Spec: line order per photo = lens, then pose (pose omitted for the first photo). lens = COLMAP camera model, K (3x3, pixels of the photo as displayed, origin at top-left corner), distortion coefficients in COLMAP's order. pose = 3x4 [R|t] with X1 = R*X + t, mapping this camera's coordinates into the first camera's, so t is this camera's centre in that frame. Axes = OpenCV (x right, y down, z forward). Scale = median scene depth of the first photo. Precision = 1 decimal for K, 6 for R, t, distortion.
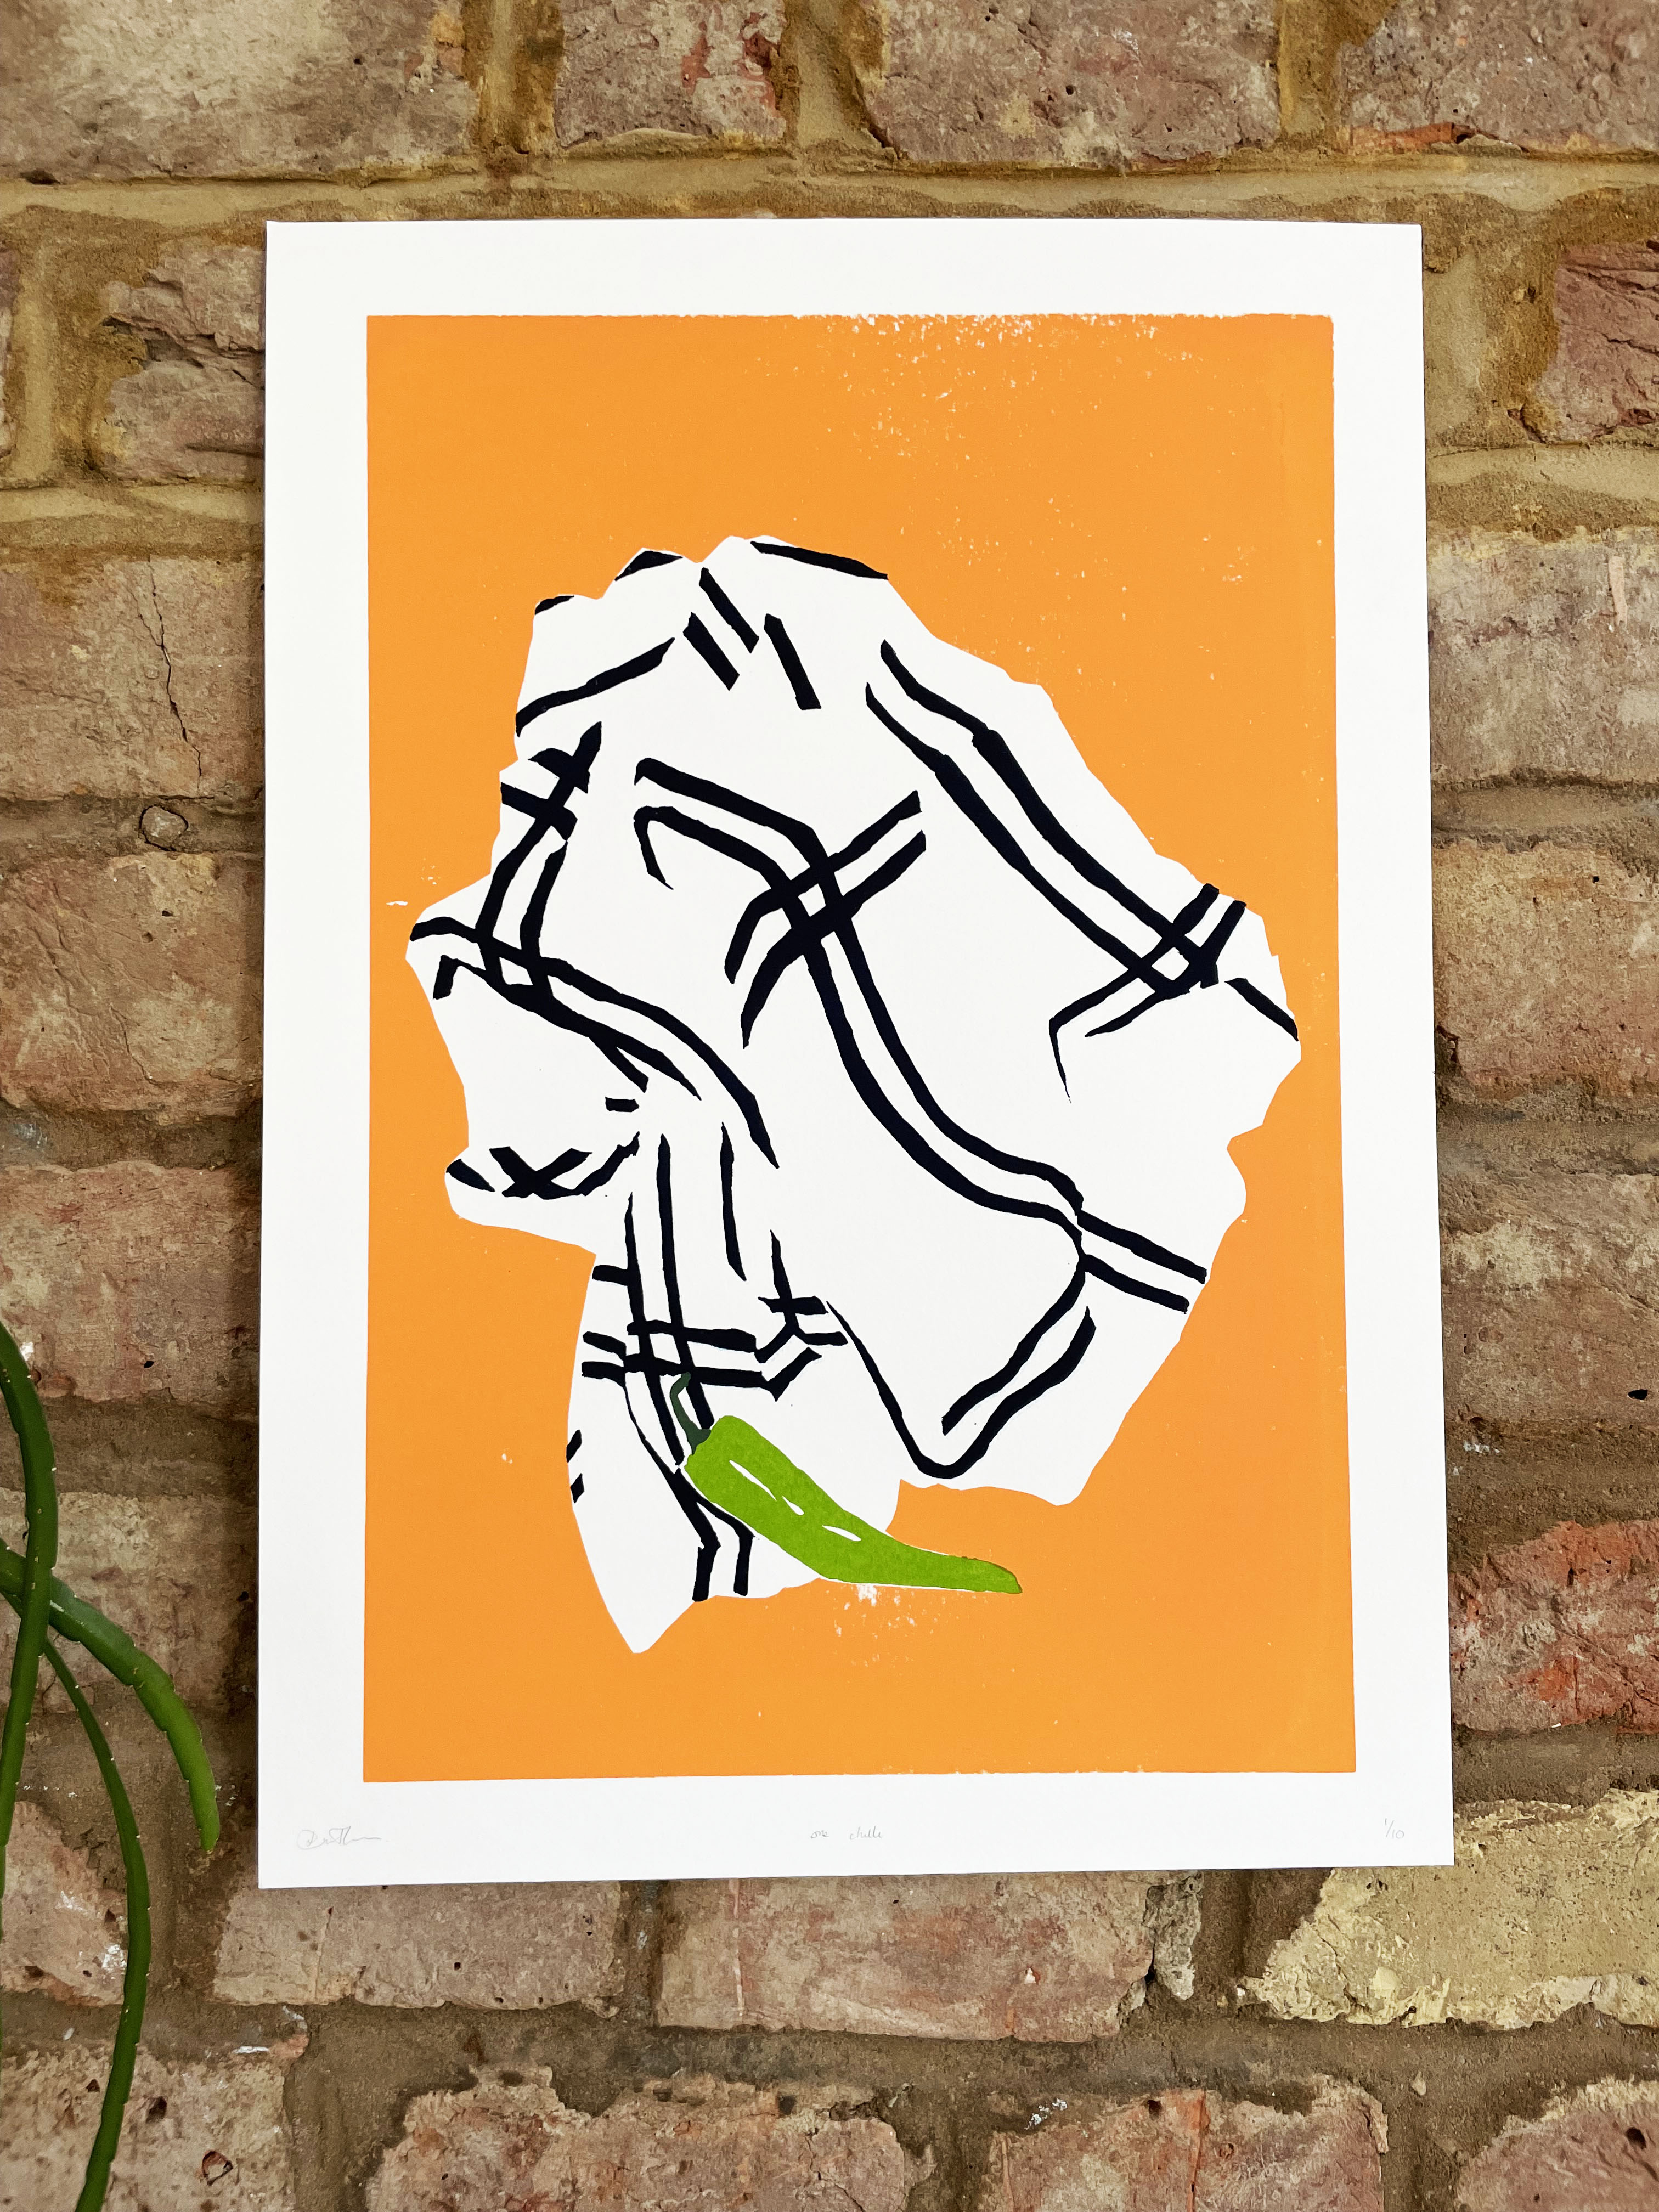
lens RADIAL K [[1715.4, 0, 829.3], [0, 1715.4, 1107.1], [0, 0, 1]] dist [0.042801, -0.097348]
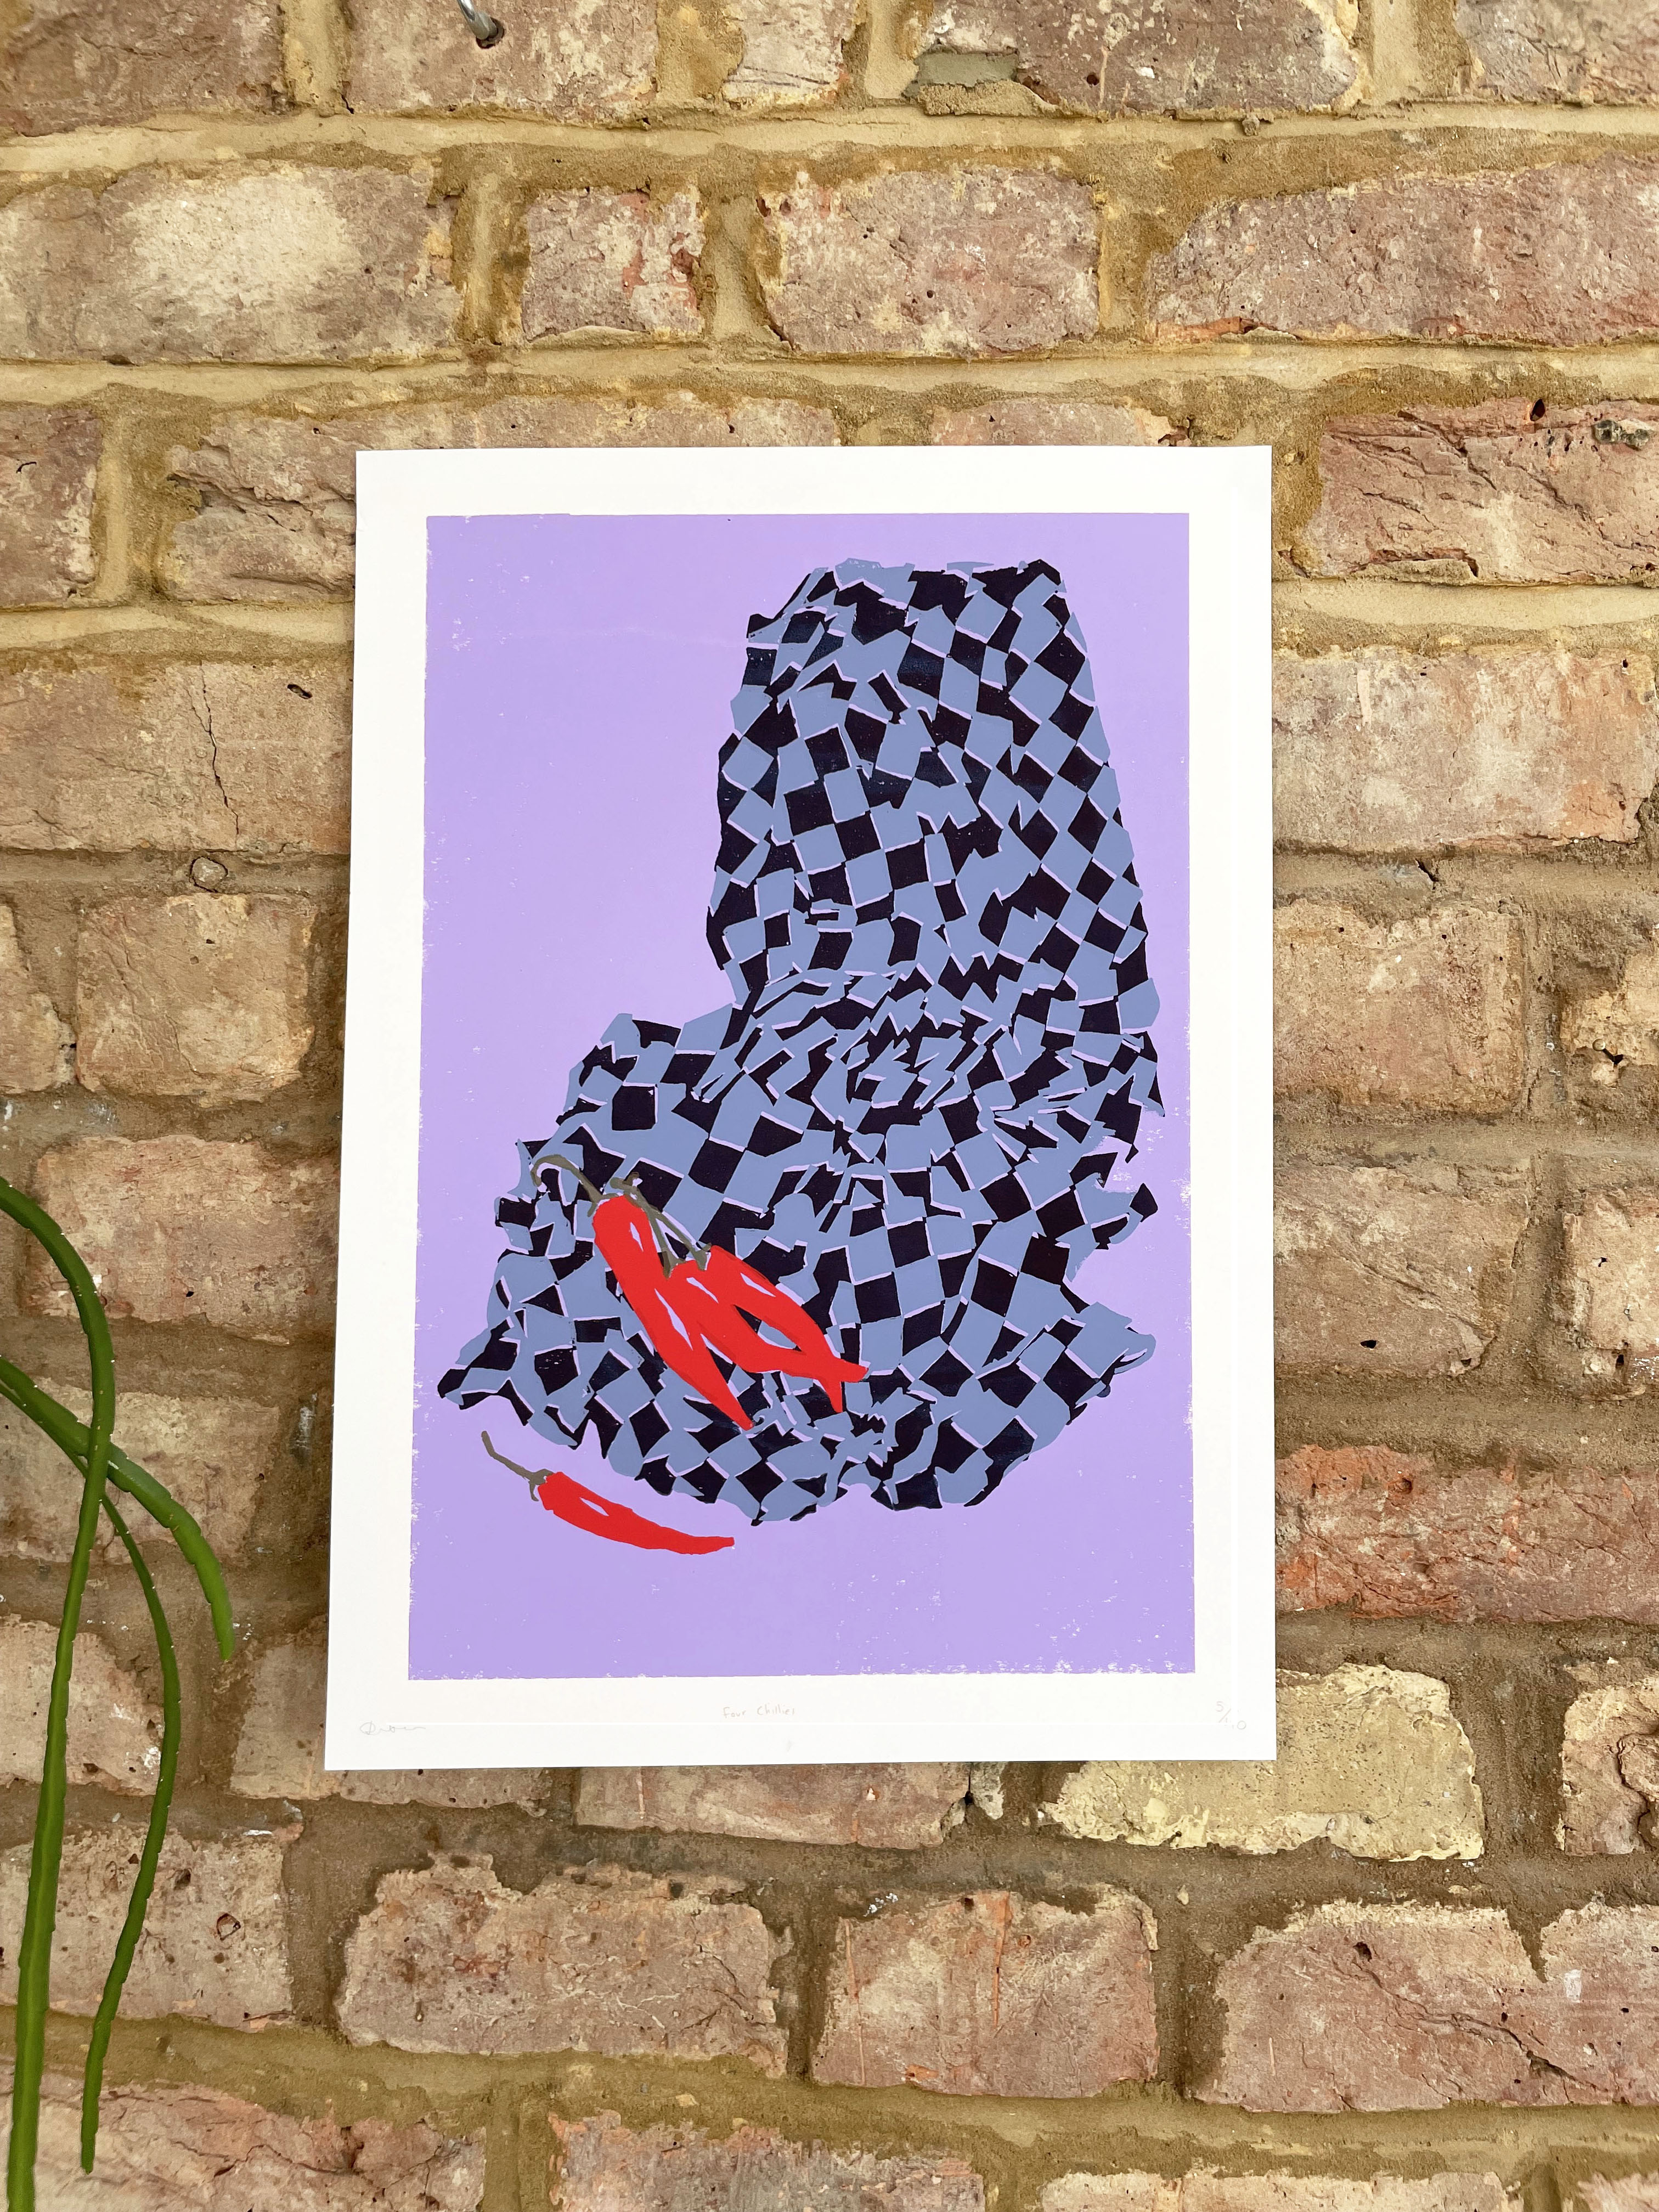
lens RADIAL K [[1715.4, 0, 837.4], [0, 1715.4, 1100.8], [0, 0, 1]] dist [0.042801, -0.097348]
pose [[0.999148, 0.017144, -0.037538, 0.129664], [-0.017142, 0.999853, 0.000389, -0.002766], [0.037539, 0.000255, 0.999295, -0.257770]]
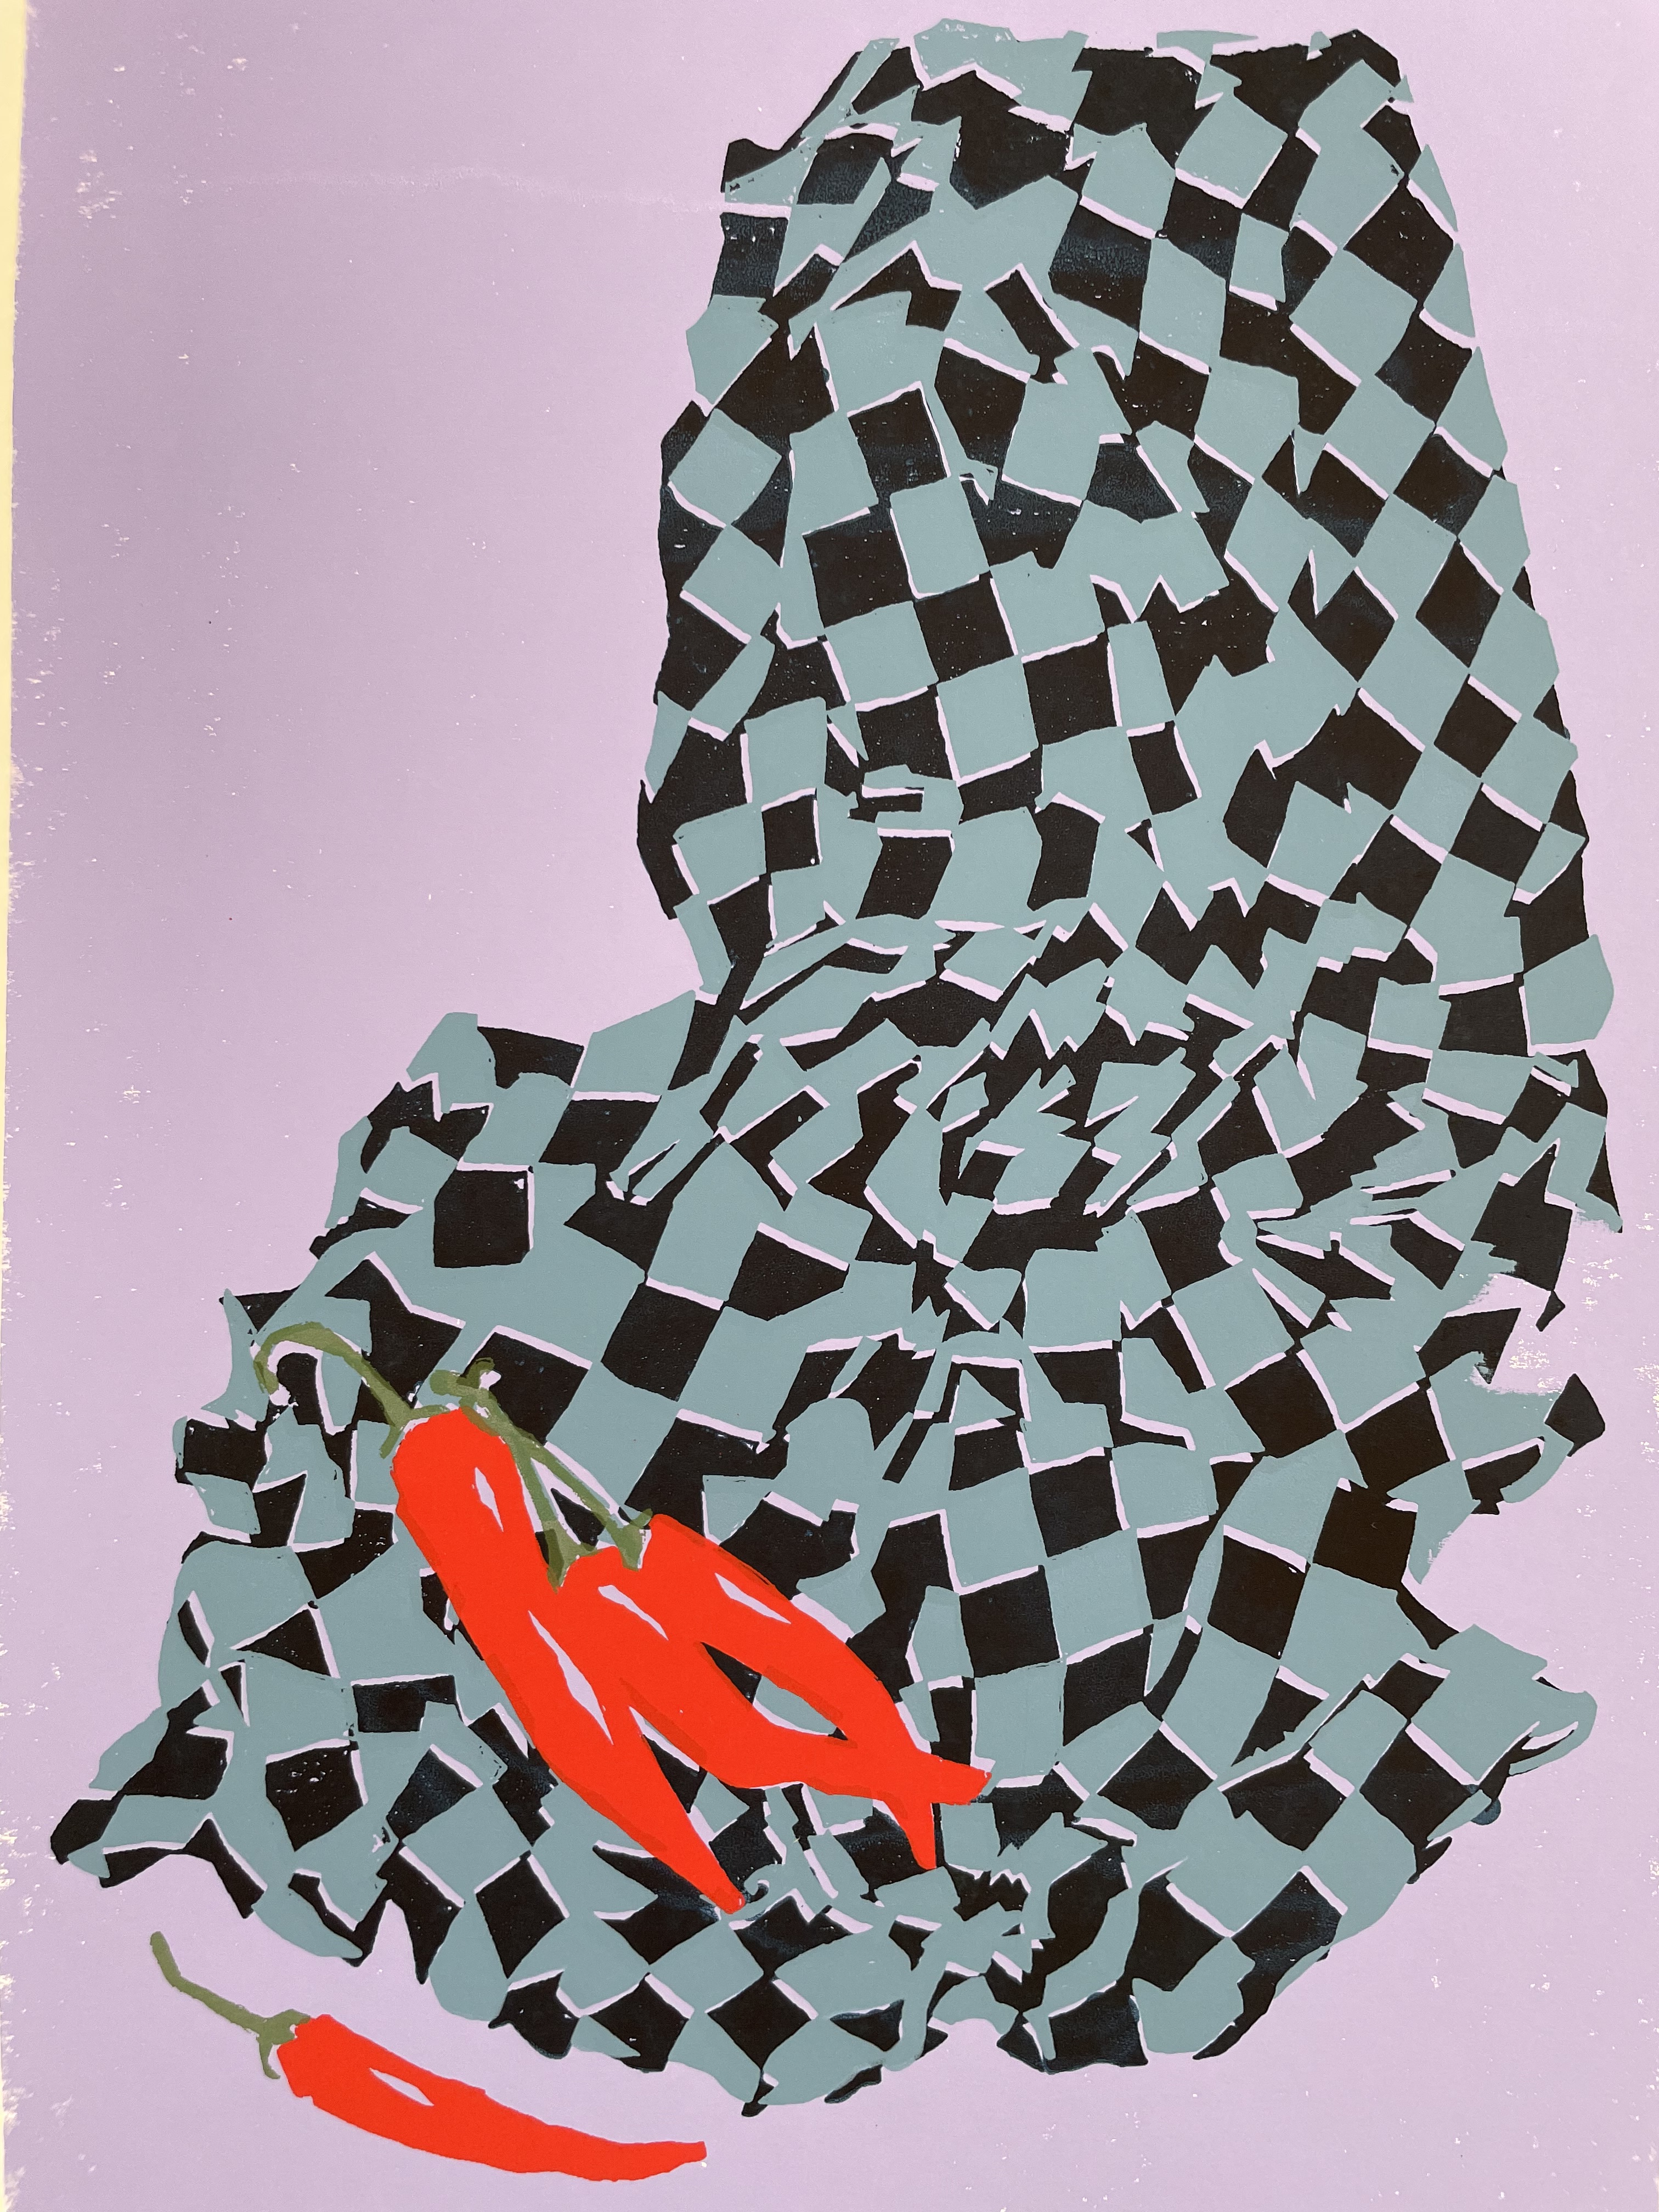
lens RADIAL K [[1715.4, 0, 840.0], [0, 1715.4, 1112.1], [0, 0, 1]] dist [0.042801, -0.097348]
pose [[0.999880, 0.014646, -0.005119, 0.051741], [-0.014457, 0.999274, 0.035252, -0.056272], [0.005632, -0.035174, 0.999365, 0.463740]]
